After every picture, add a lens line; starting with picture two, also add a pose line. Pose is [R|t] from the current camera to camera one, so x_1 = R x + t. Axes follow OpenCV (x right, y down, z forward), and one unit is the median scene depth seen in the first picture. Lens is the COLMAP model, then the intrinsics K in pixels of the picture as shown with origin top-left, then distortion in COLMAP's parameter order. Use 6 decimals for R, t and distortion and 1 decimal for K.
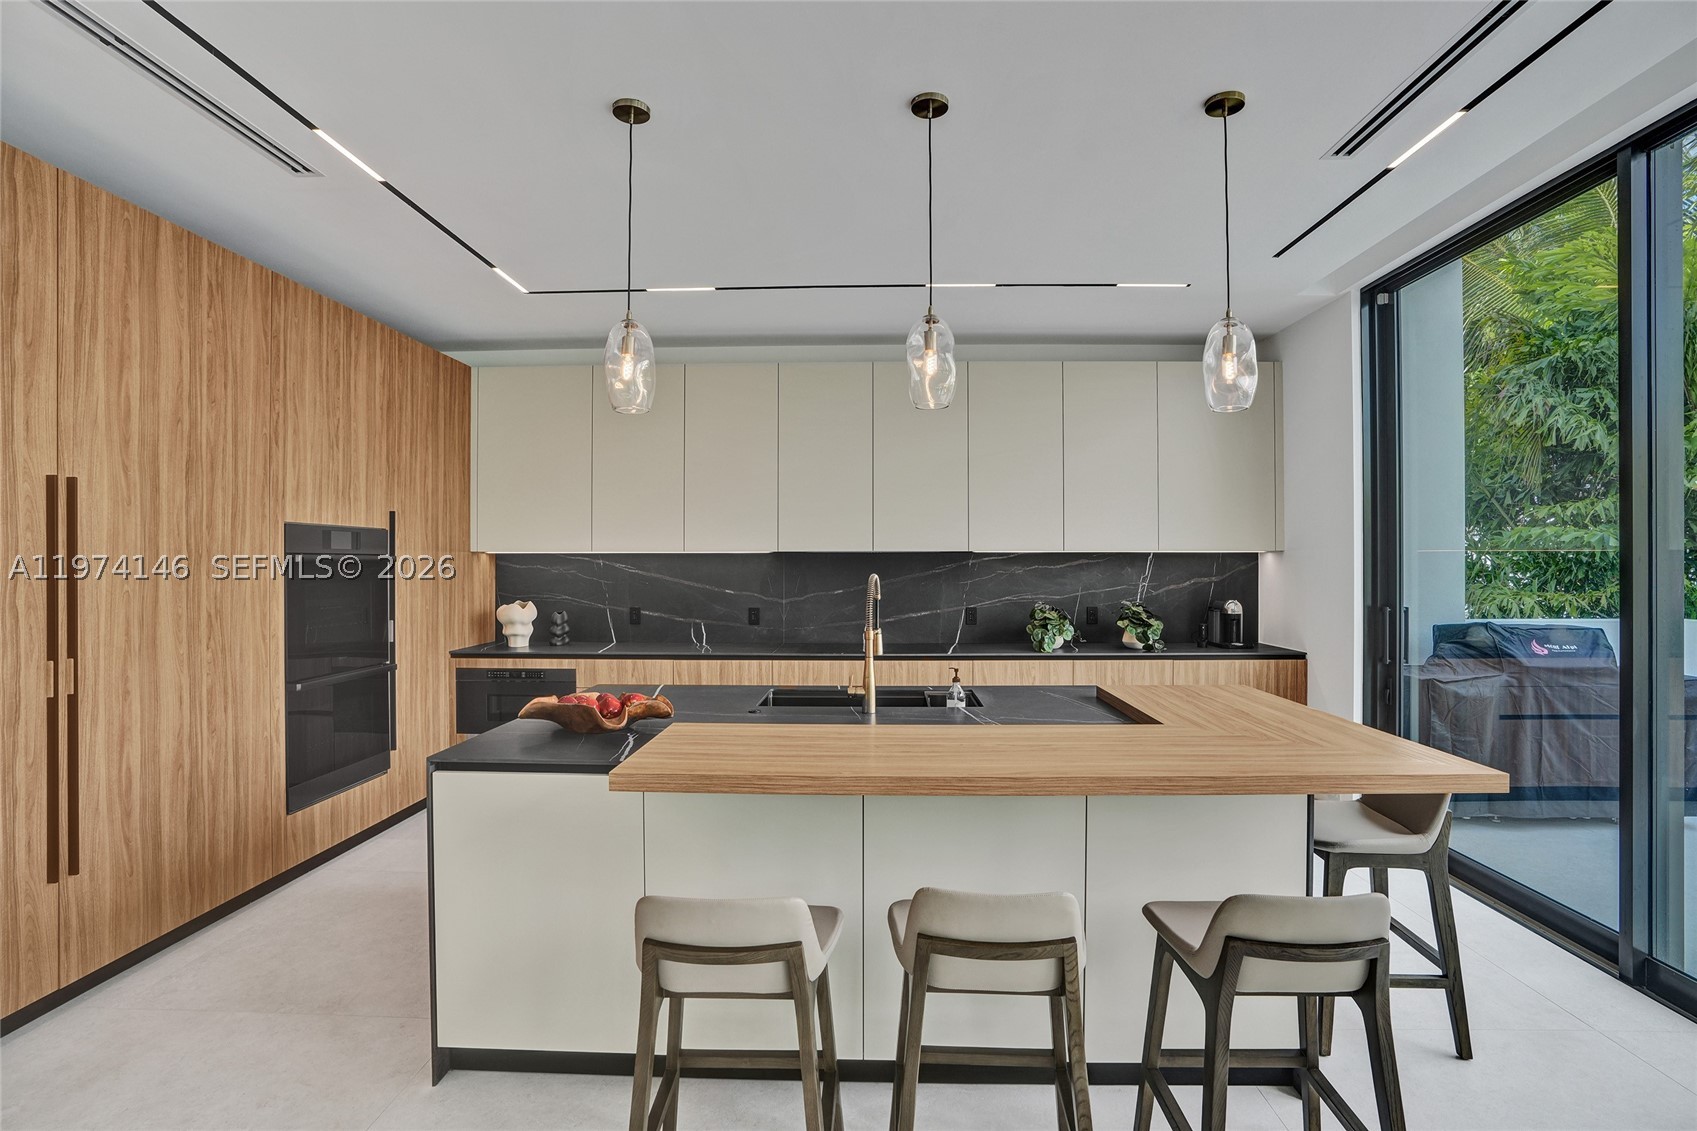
lens RADIAL K [[813.6, 0, 860.2], [0, 813.6, 566.3], [0, 0, 1]] dist [-0.061717, 0.021298]
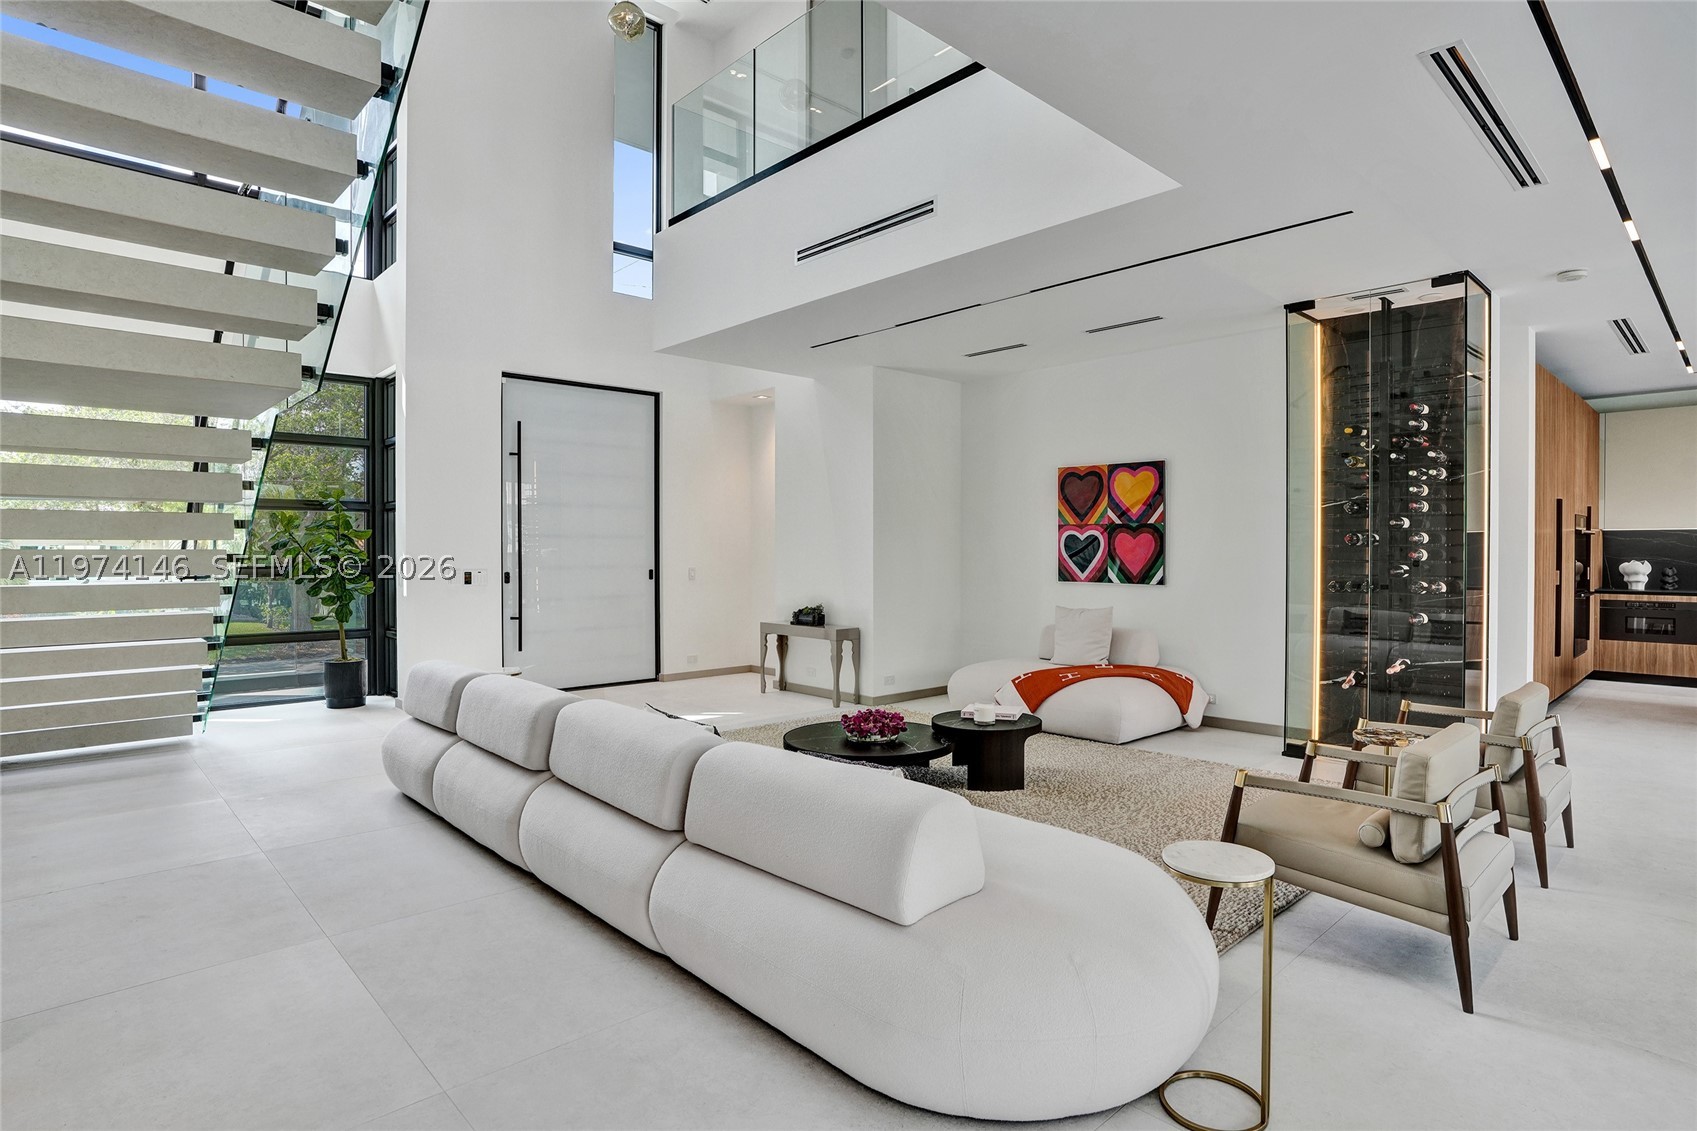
lens RADIAL K [[892.9, 0, 836.8], [0, 892.9, 558.4], [0, 0, 1]] dist [-0.049531, 0.001069]
pose [[0.697372, 0.007967, -0.716665, -0.456315], [-0.003125, 0.999963, 0.008075, 0.044460], [0.716703, -0.003391, 0.697370, -1.868586]]
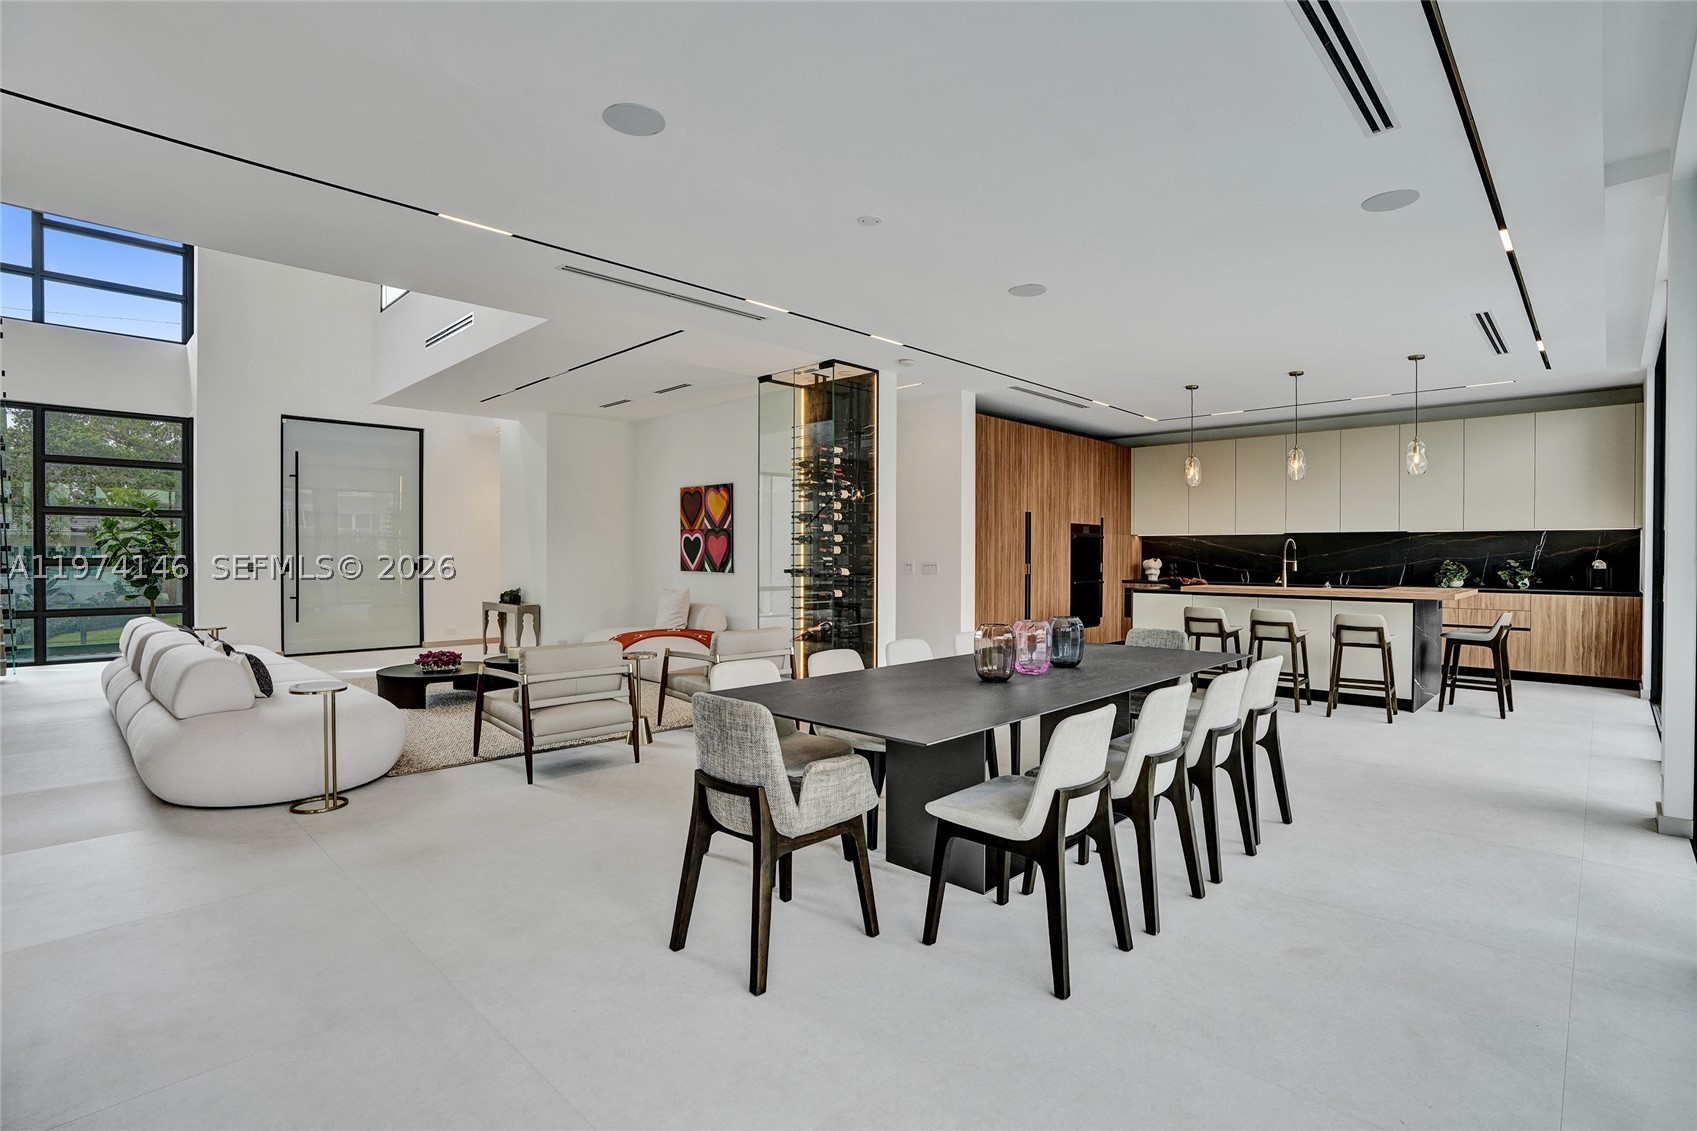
lens RADIAL K [[813.6, 0, 853.9], [0, 813.6, 564.4], [0, 0, 1]] dist [-0.061717, 0.021298]
pose [[0.738478, 0.010894, -0.674189, 0.614607], [-0.006409, 0.999938, 0.009138, 0.065870], [0.674247, -0.002428, 0.738502, -1.585738]]
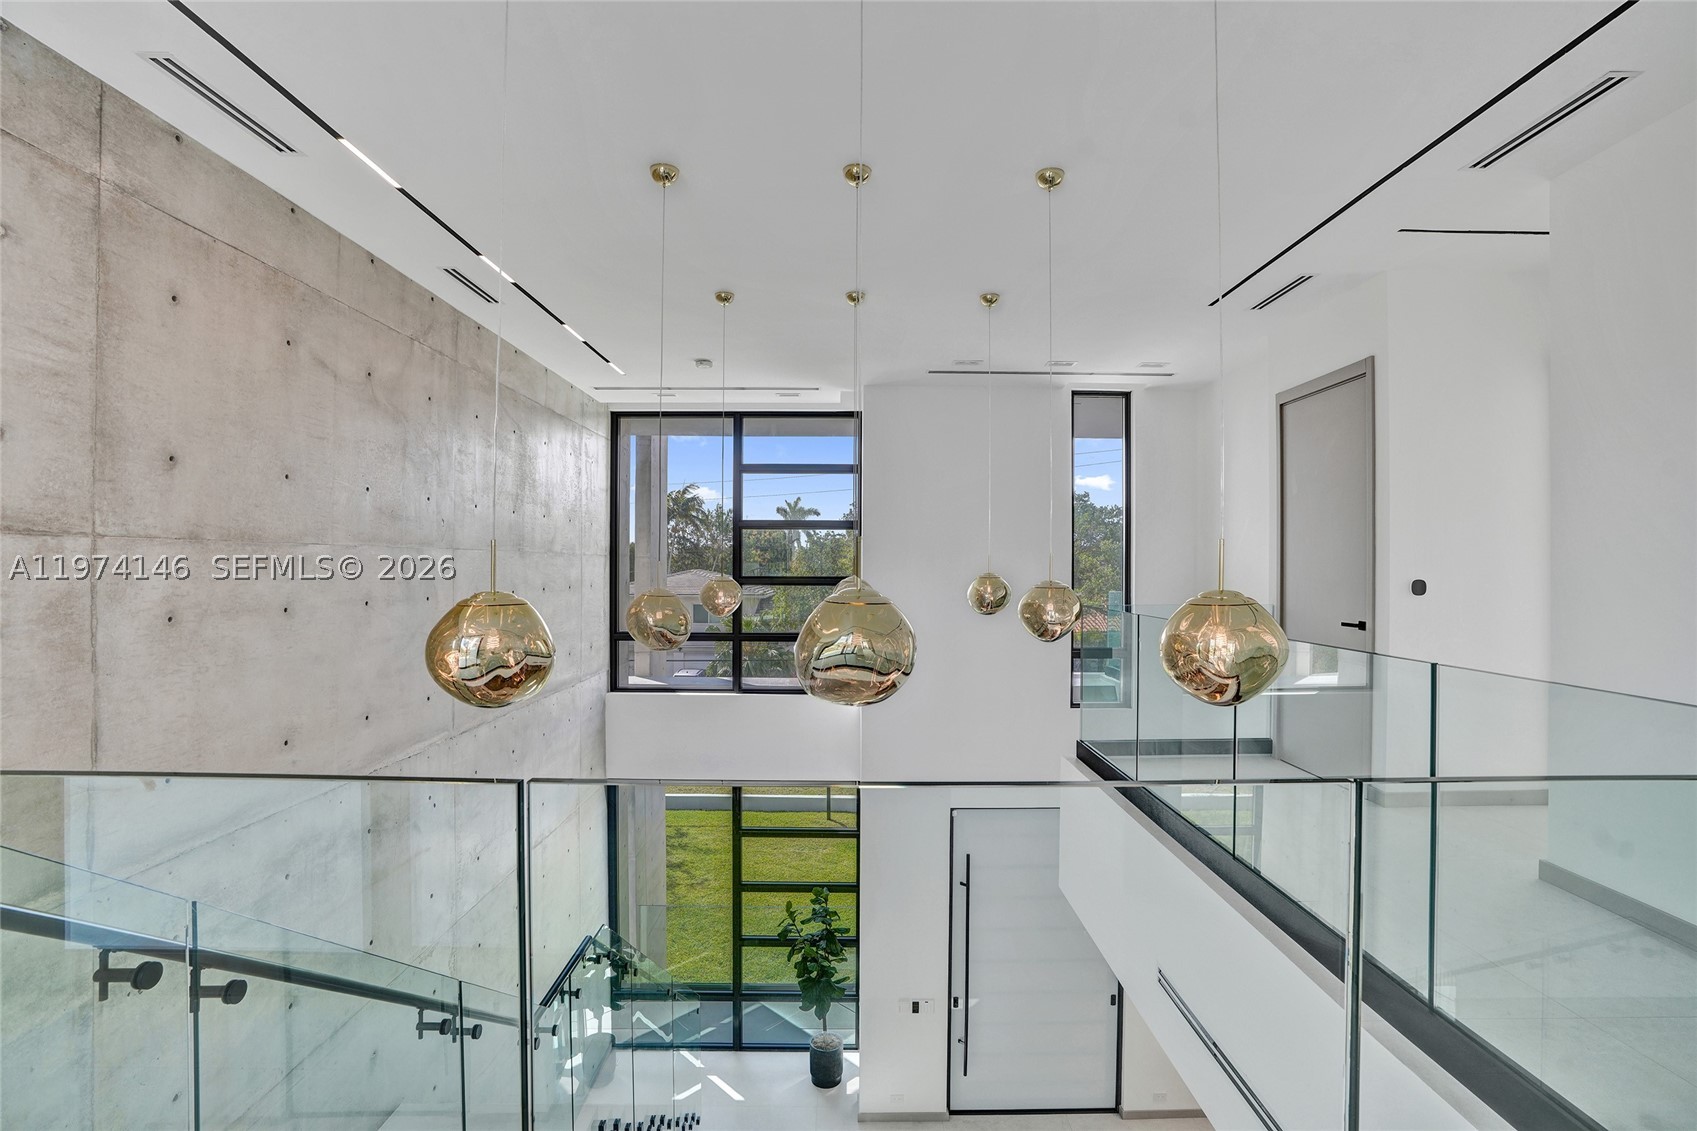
lens RADIAL K [[793.5, 0, 860.9], [0, 793.5, 560.5], [0, 0, 1]] dist [-0.064619, 0.022414]
pose [[0.037058, 0.002029, -0.999311, -0.634758], [-0.008708, 0.999961, 0.001708, -1.056285], [0.999275, 0.008638, 0.037074, -1.219081]]
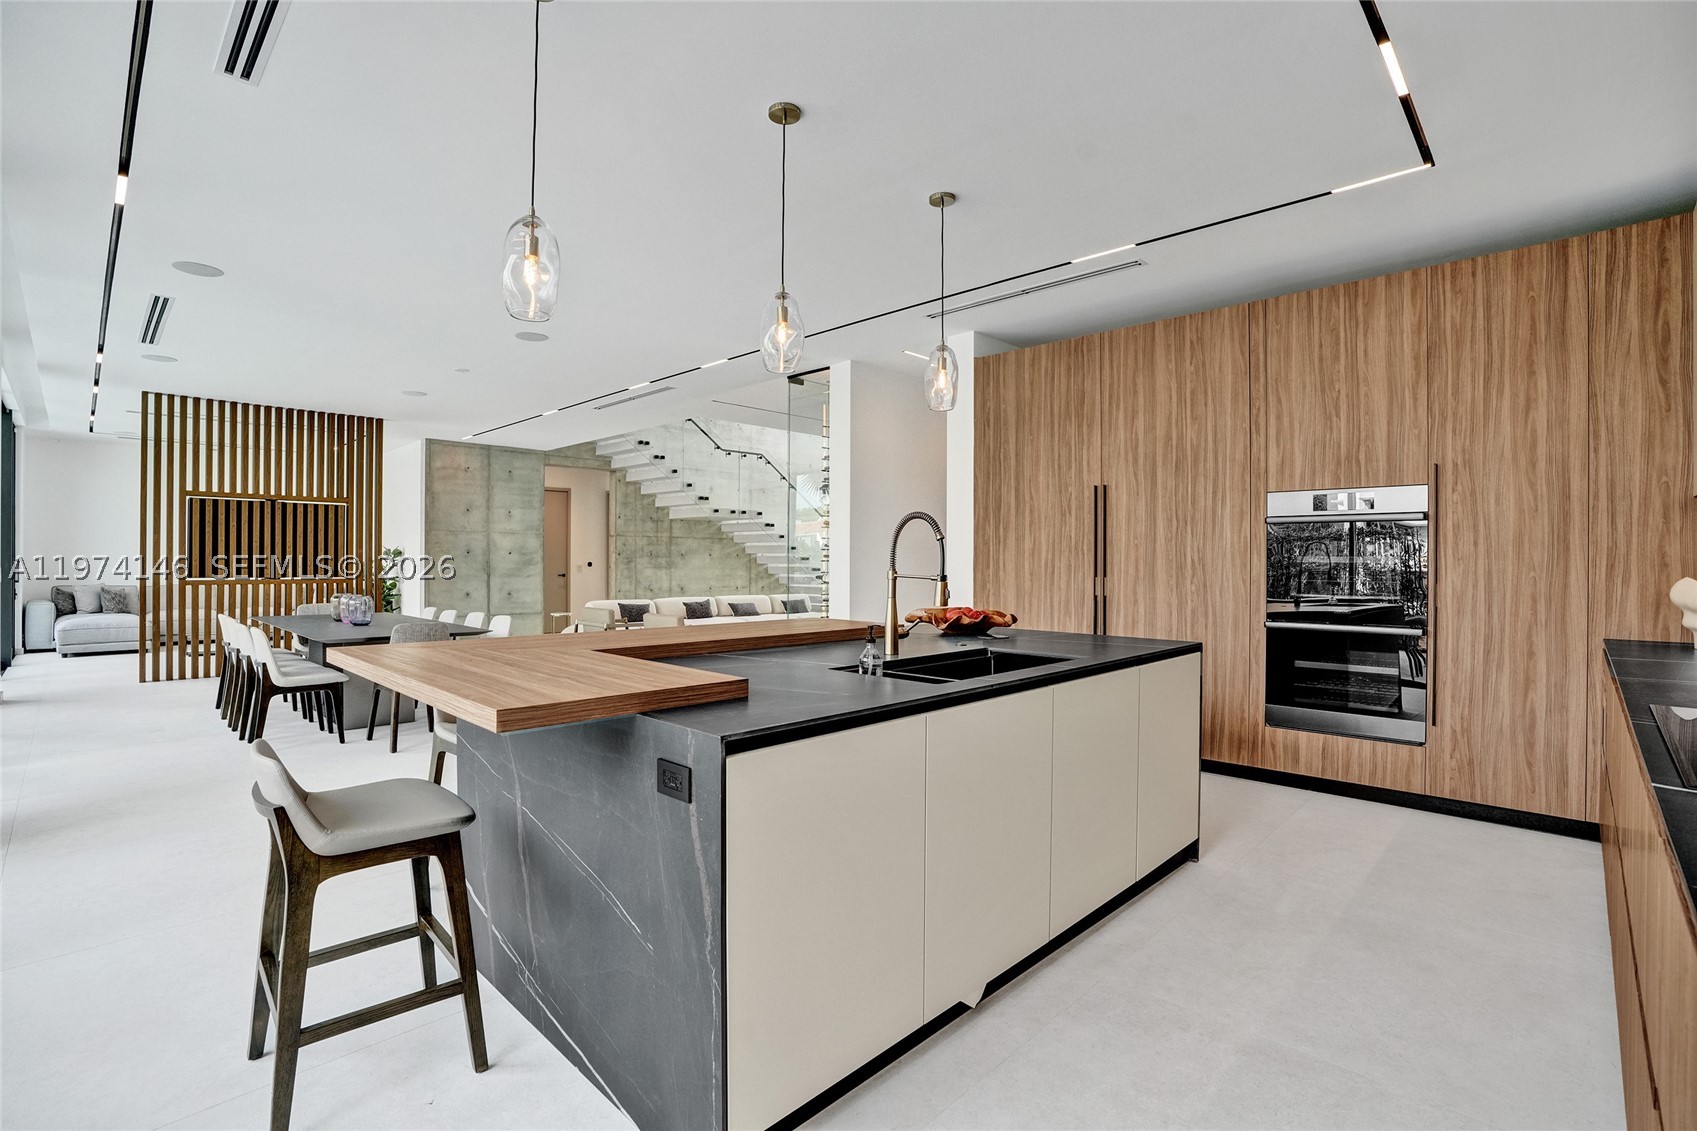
lens RADIAL K [[793.5, 0, 871.0], [0, 793.5, 559.3], [0, 0, 1]] dist [-0.064619, 0.022414]
pose [[-0.668964, -0.004007, -0.743284, 0.618846], [-0.007082, 0.999974, 0.000983, 0.054199], [0.743261, 0.005922, -0.668976, 1.363090]]
